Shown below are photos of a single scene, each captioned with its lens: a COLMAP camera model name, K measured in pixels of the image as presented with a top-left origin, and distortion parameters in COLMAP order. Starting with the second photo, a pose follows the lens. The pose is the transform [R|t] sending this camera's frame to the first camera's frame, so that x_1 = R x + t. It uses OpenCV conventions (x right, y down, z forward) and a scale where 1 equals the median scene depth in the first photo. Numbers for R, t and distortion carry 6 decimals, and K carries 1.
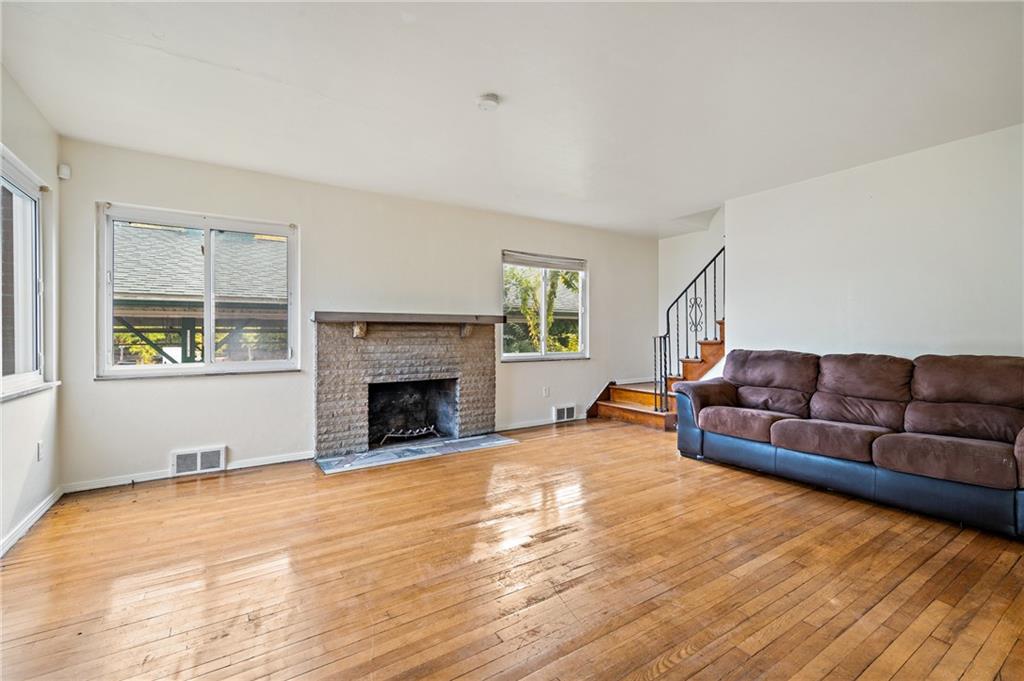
lens RADIAL K [[443.5, 0, 501.6], [0, 443.5, 336.7], [0, 0, 1]] dist [-0.000744, -0.000186]
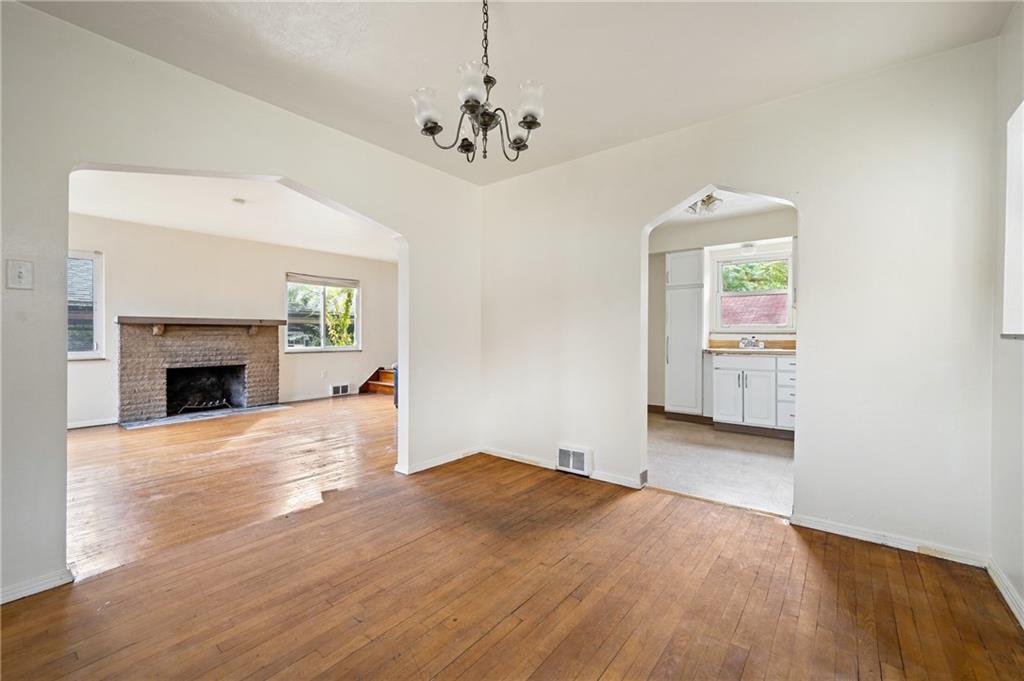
lens RADIAL K [[443.5, 0, 519.9], [0, 443.5, 338.6], [0, 0, 1]] dist [-0.000744, -0.000186]
pose [[0.946618, 0.000819, 0.322357, 0.270147], [-0.002994, 0.999976, 0.006250, 0.000730], [-0.322344, -0.006881, 0.946597, -0.602320]]
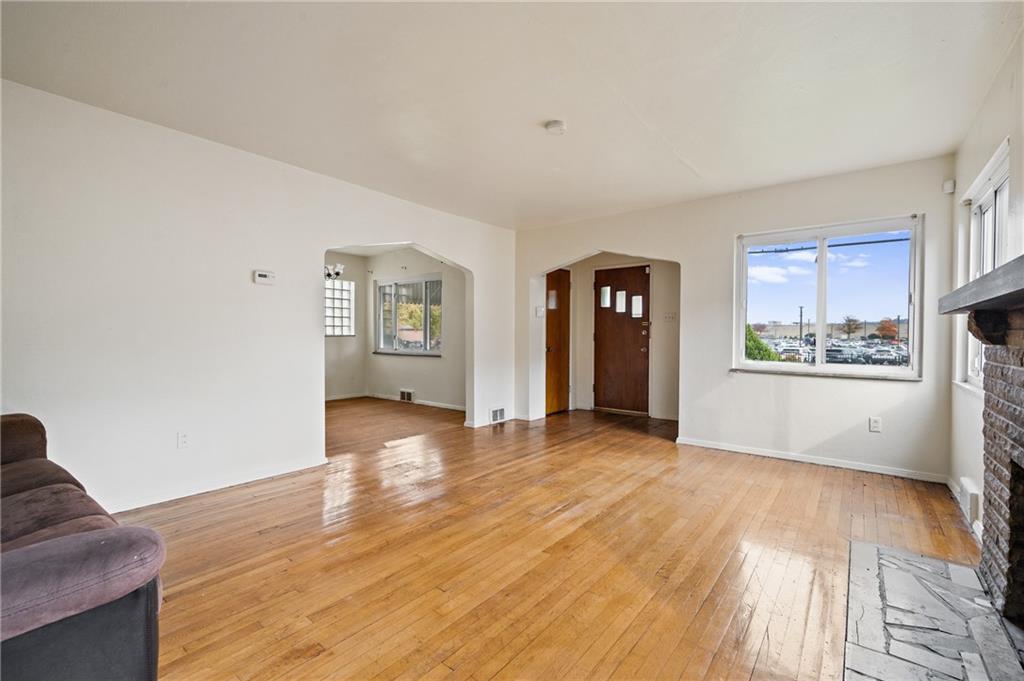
lens RADIAL K [[443.5, 0, 510.6], [0, 443.5, 338.3], [0, 0, 1]] dist [-0.000744, -0.000186]
pose [[-0.944715, 0.004714, -0.327857, 0.251685], [-0.000001, 0.999897, 0.014381, -0.009306], [0.327891, 0.013586, -0.944618, 1.155373]]
